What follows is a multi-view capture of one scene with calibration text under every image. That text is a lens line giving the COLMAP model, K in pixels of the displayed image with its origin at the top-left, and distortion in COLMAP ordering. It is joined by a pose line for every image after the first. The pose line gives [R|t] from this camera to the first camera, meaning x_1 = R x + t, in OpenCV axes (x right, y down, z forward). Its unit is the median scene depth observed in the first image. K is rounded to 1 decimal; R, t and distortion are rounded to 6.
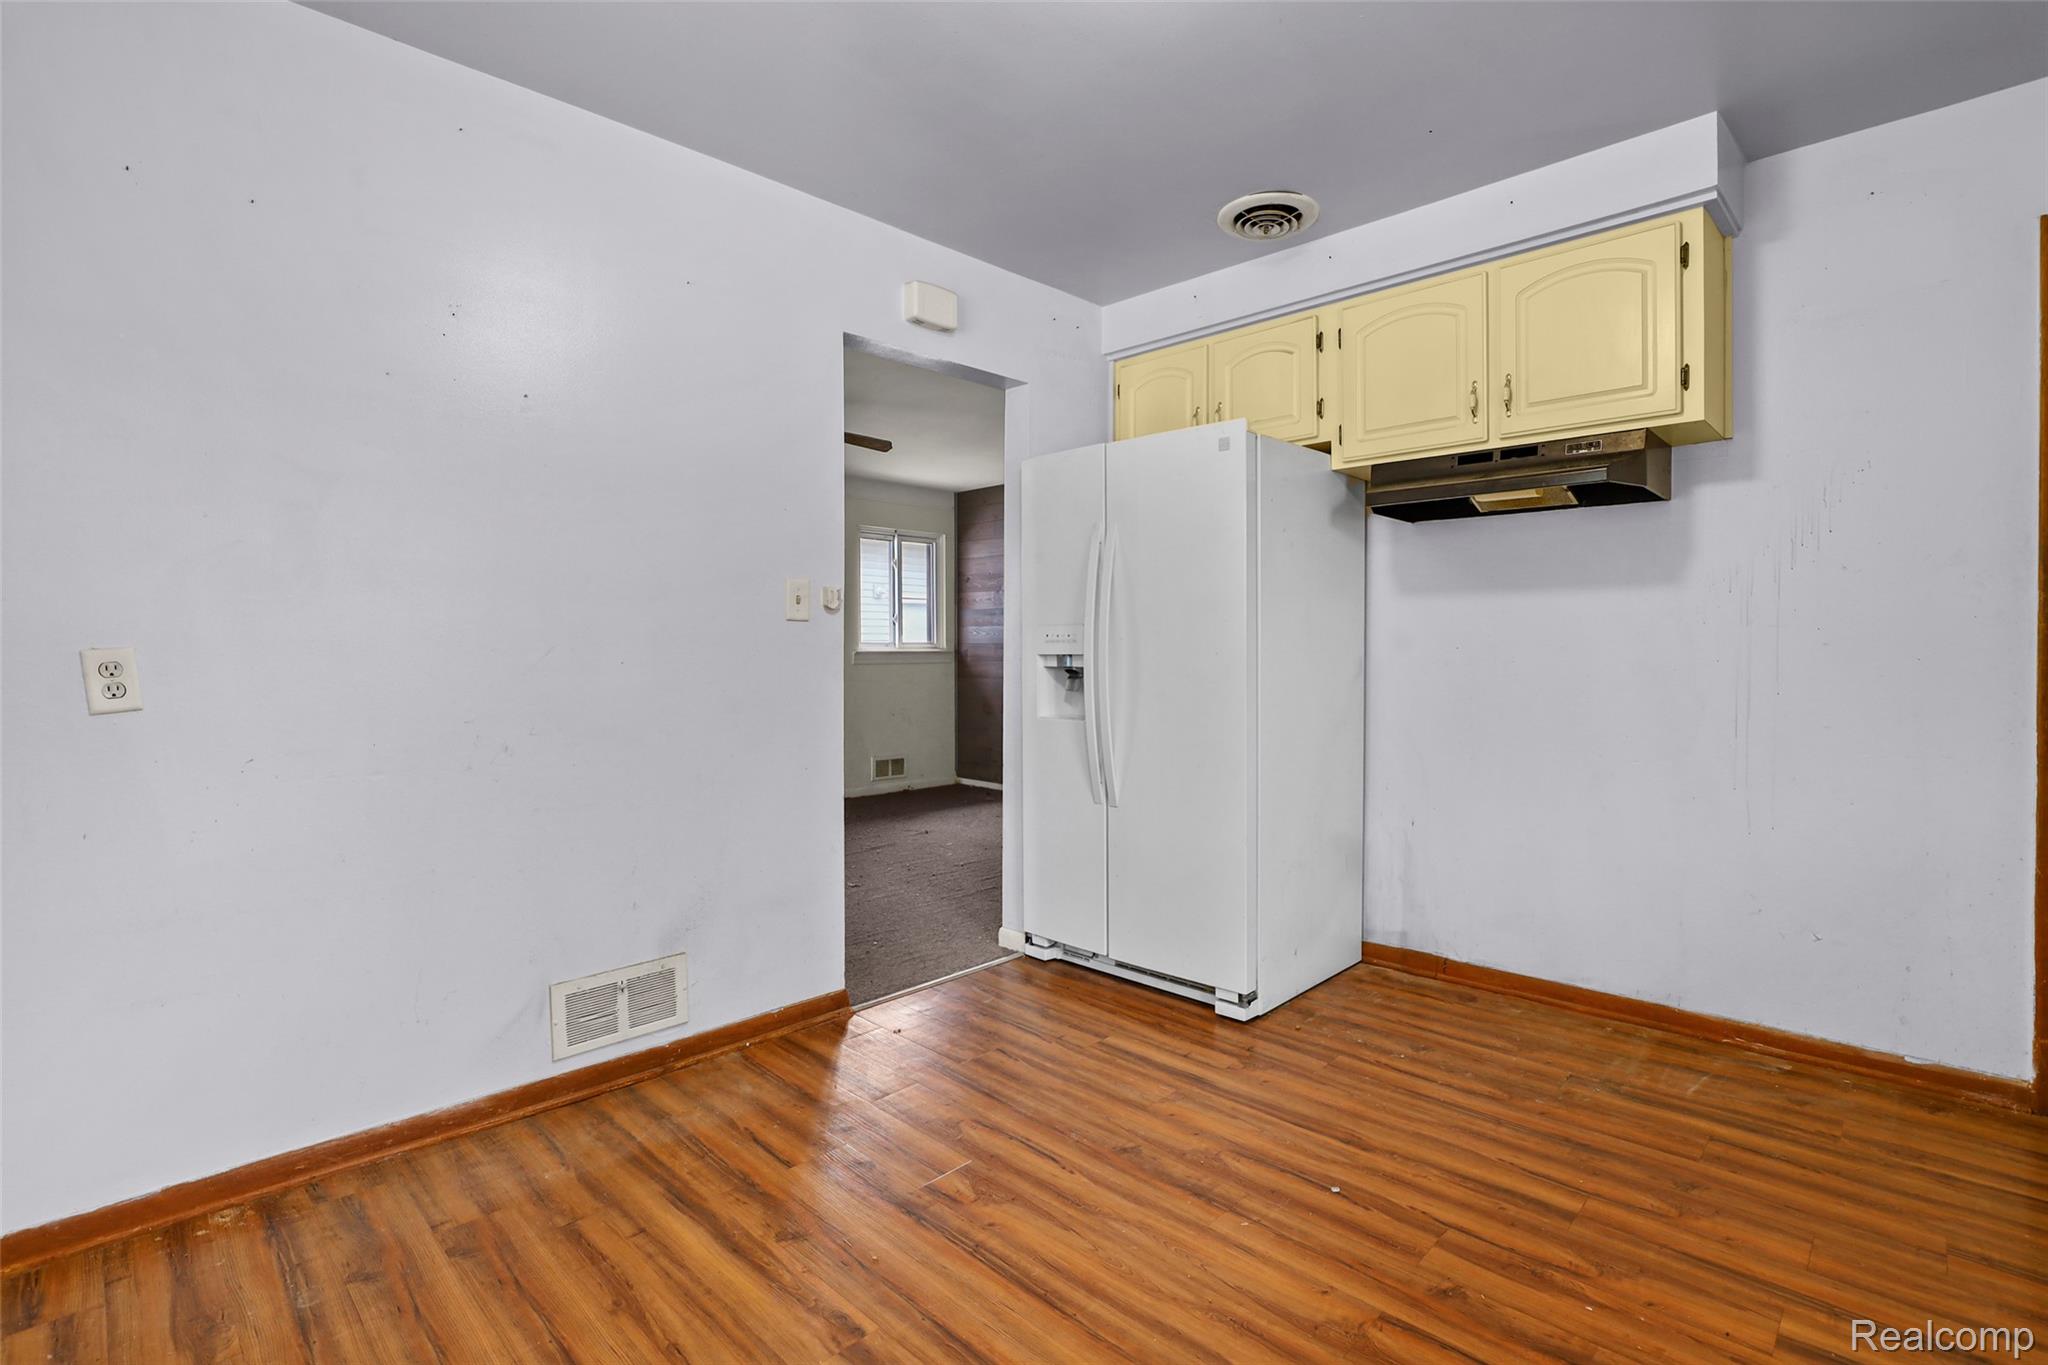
lens RADIAL K [[956.4, 0, 1012.9], [0, 956.4, 666.7], [0, 0, 1]] dist [-0.026176, 0.002213]
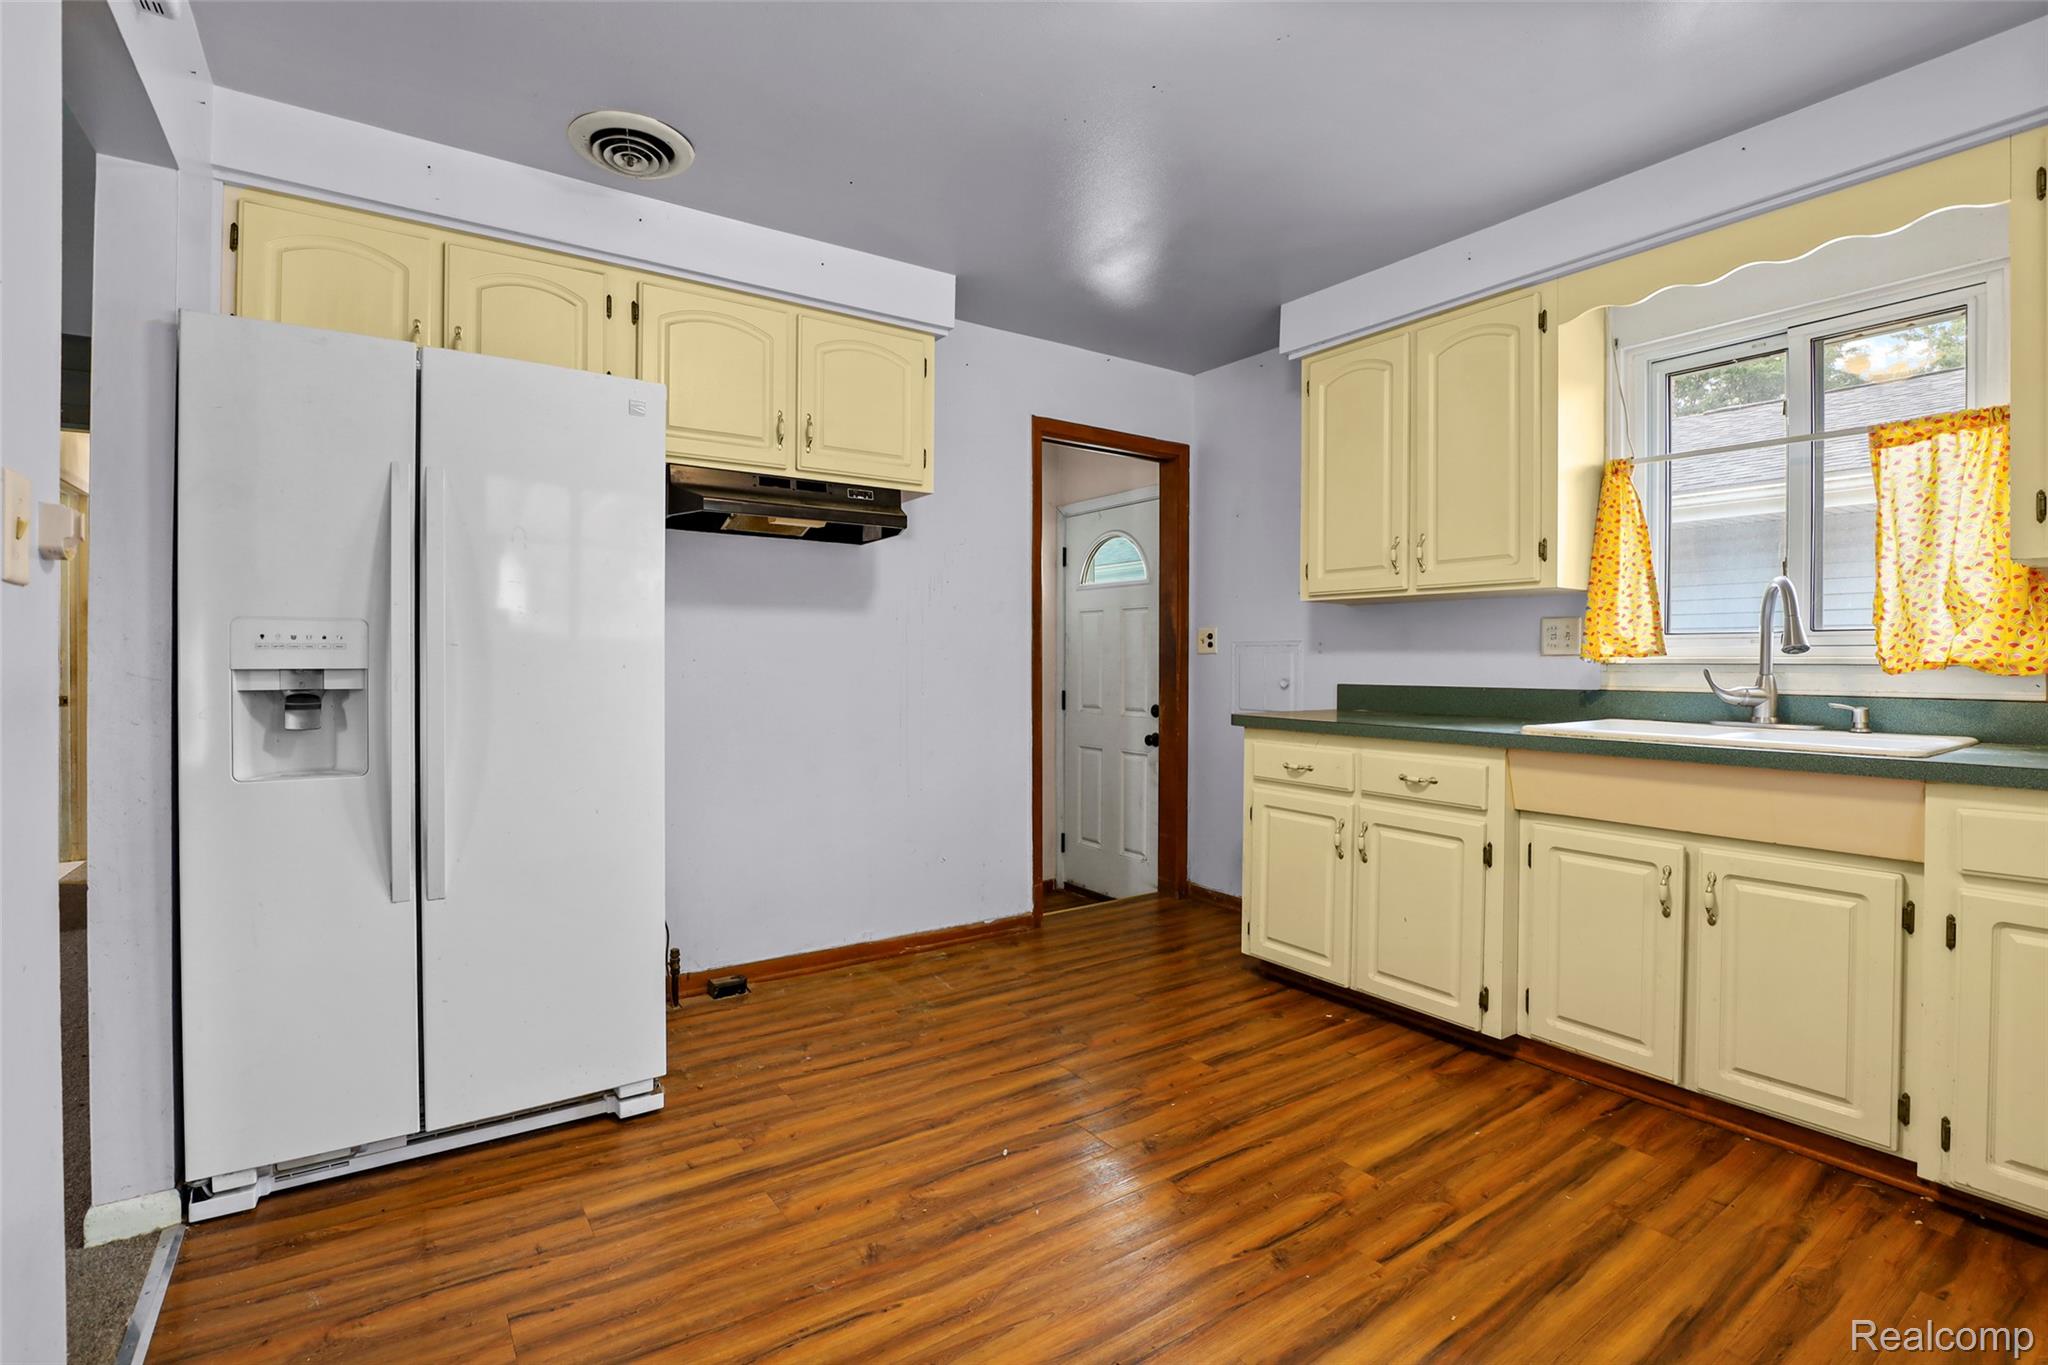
lens RADIAL K [[956.4, 0, 1026.6], [0, 956.4, 667.7], [0, 0, 1]] dist [-0.026176, 0.002213]
pose [[0.179548, -0.005393, 0.983734, -0.579472], [0.012809, 0.999913, 0.003144, -0.012581], [-0.983666, 0.012036, 0.179602, 0.601024]]
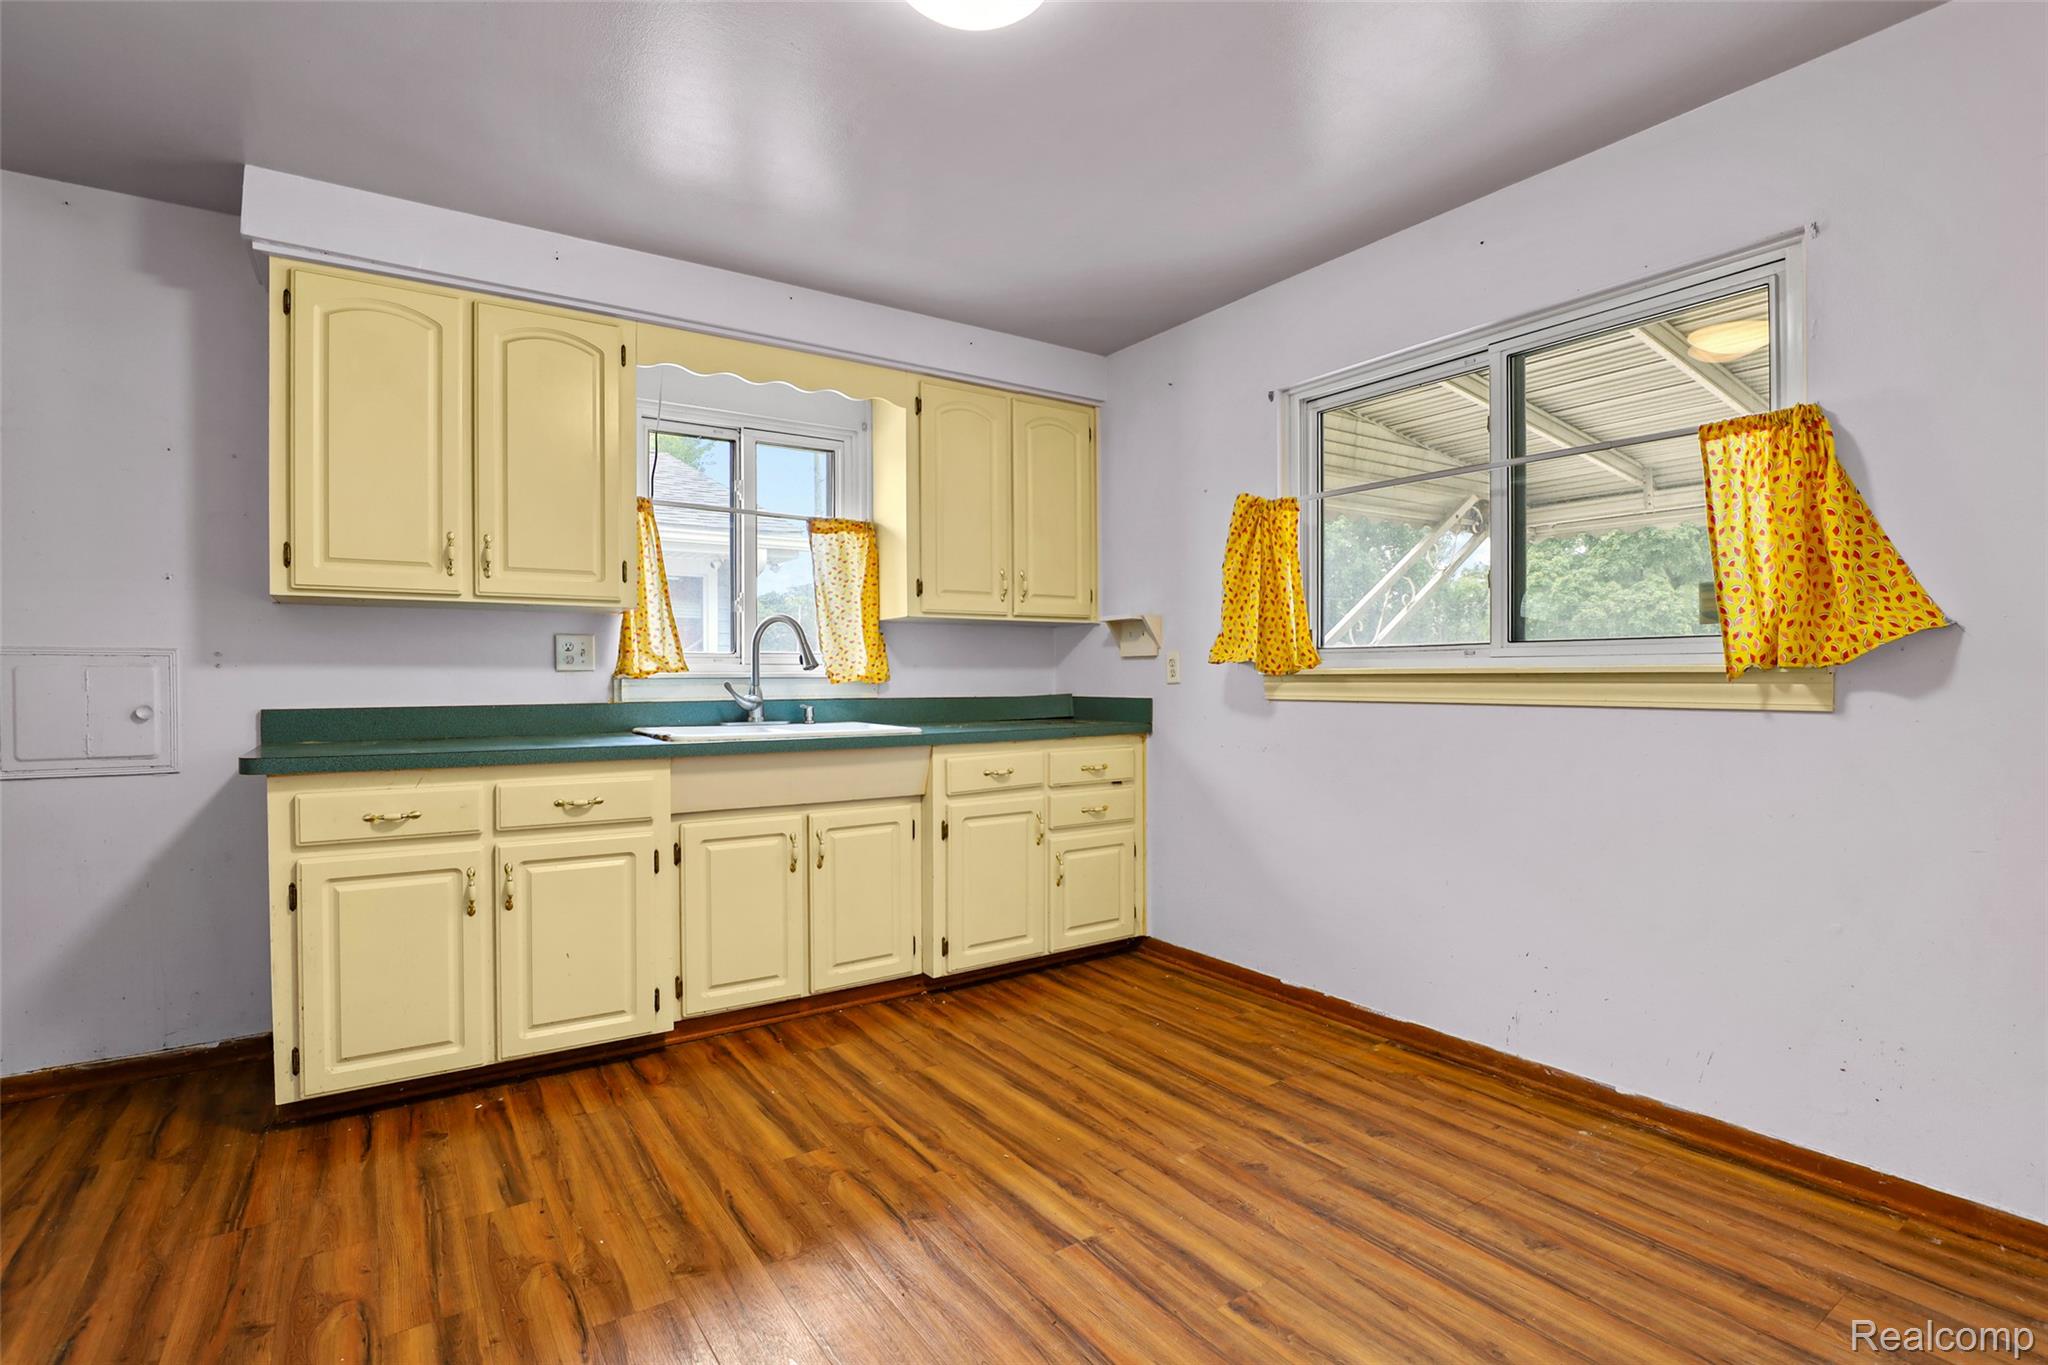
lens RADIAL K [[956.4, 0, 1036.8], [0, 956.4, 690.2], [0, 0, 1]] dist [-0.026176, 0.002213]
pose [[-0.981936, 0.003215, 0.189186, -0.091269], [0.008974, 0.999522, 0.029592, -0.022368], [-0.189001, 0.030756, -0.981495, 1.289449]]
